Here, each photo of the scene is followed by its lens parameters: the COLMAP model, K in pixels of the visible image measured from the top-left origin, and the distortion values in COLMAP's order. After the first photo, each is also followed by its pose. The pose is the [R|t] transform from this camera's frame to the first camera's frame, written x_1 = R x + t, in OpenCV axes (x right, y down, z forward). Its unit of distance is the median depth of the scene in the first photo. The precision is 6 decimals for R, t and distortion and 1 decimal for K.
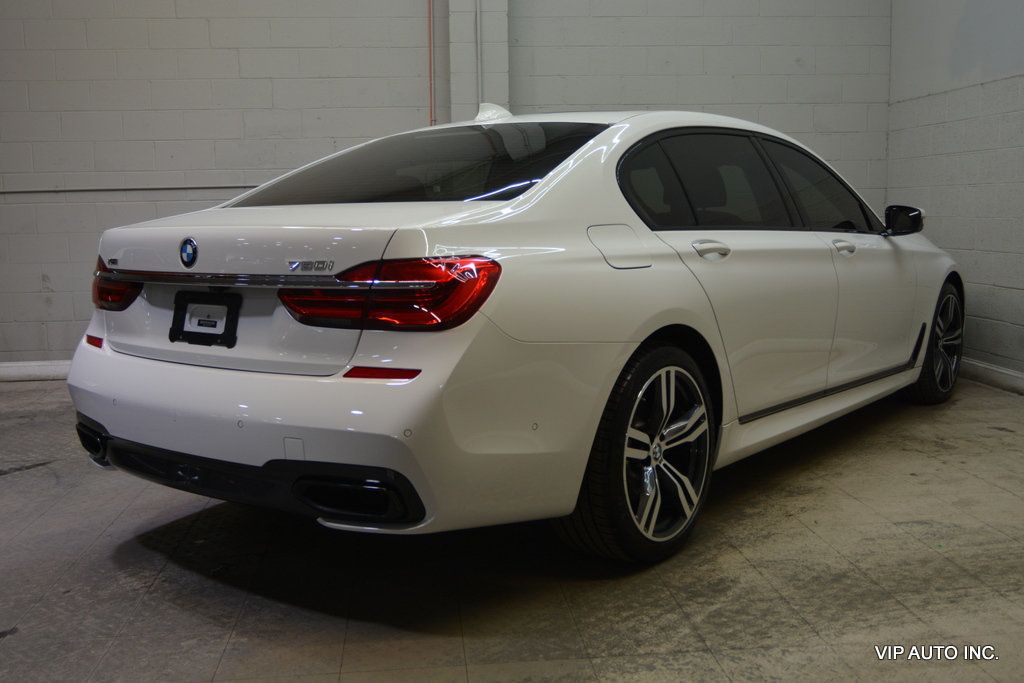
lens RADIAL K [[1024.8, 0, 517.3], [0, 1024.8, 339.1], [0, 0, 1]] dist [-0.008834, 0.000000]
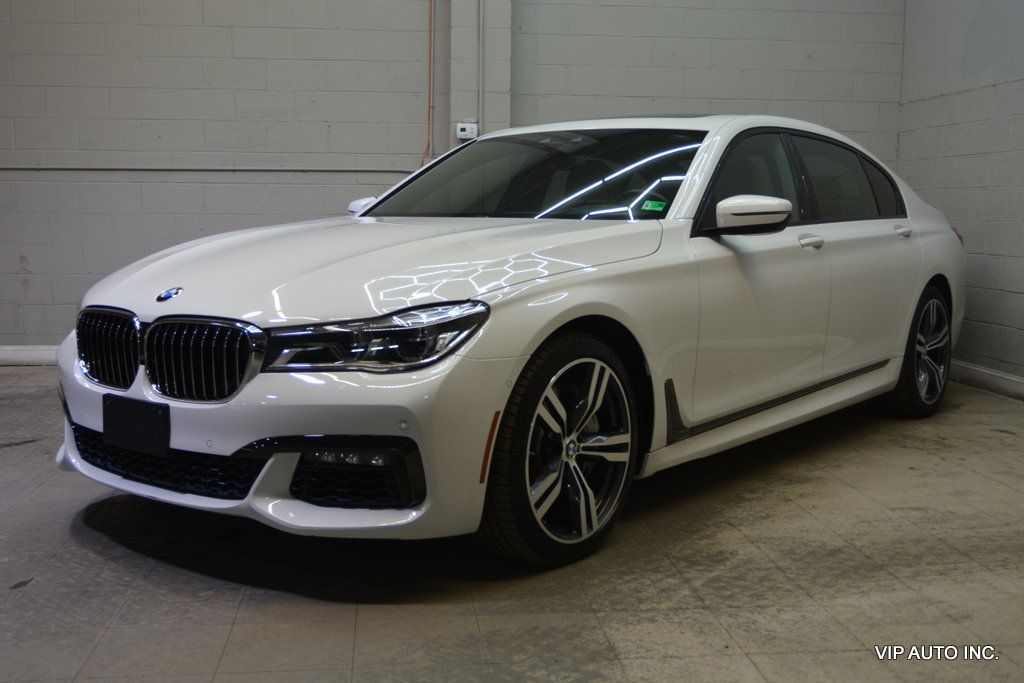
lens RADIAL K [[1112.1, 0, 516.1], [0, 1112.1, 342.8], [0, 0, 1]] dist [-0.009380, 0.000000]
pose [[0.999557, 0.026044, 0.014422, -0.024902], [-0.025901, 0.999615, -0.009980, 0.037780], [-0.014677, 0.009602, 0.999846, -0.105266]]
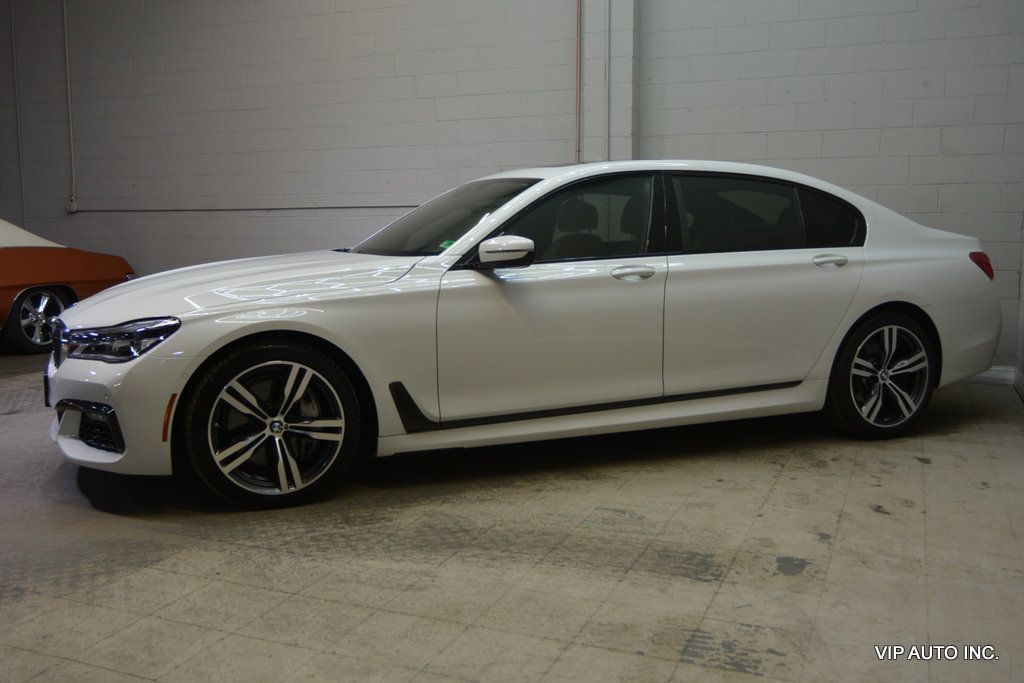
lens RADIAL K [[953.4, 0, 509.5], [0, 953.4, 342.3], [0, 0, 1]] dist [-0.009774, 0.000000]
pose [[0.881276, 0.075735, -0.466495, 0.821987], [-0.072903, 0.997047, 0.024145, -0.030197], [0.466946, 0.012730, 0.884194, -0.015492]]
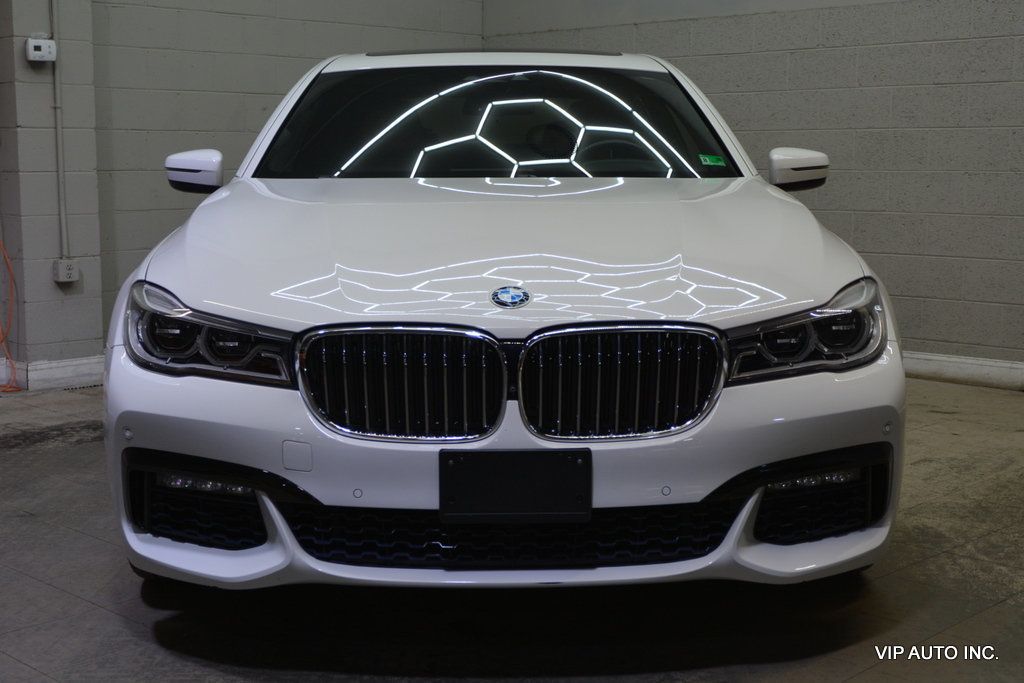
lens RADIAL K [[1428.3, 0, 514.8], [0, 1428.3, 335.6], [0, 0, 1]] dist [0.052264, 0.000000]
pose [[0.770586, -0.061029, 0.634407, -0.852602], [0.069396, 0.997521, 0.011668, 0.008131], [-0.633547, 0.035034, 0.772911, 0.180875]]
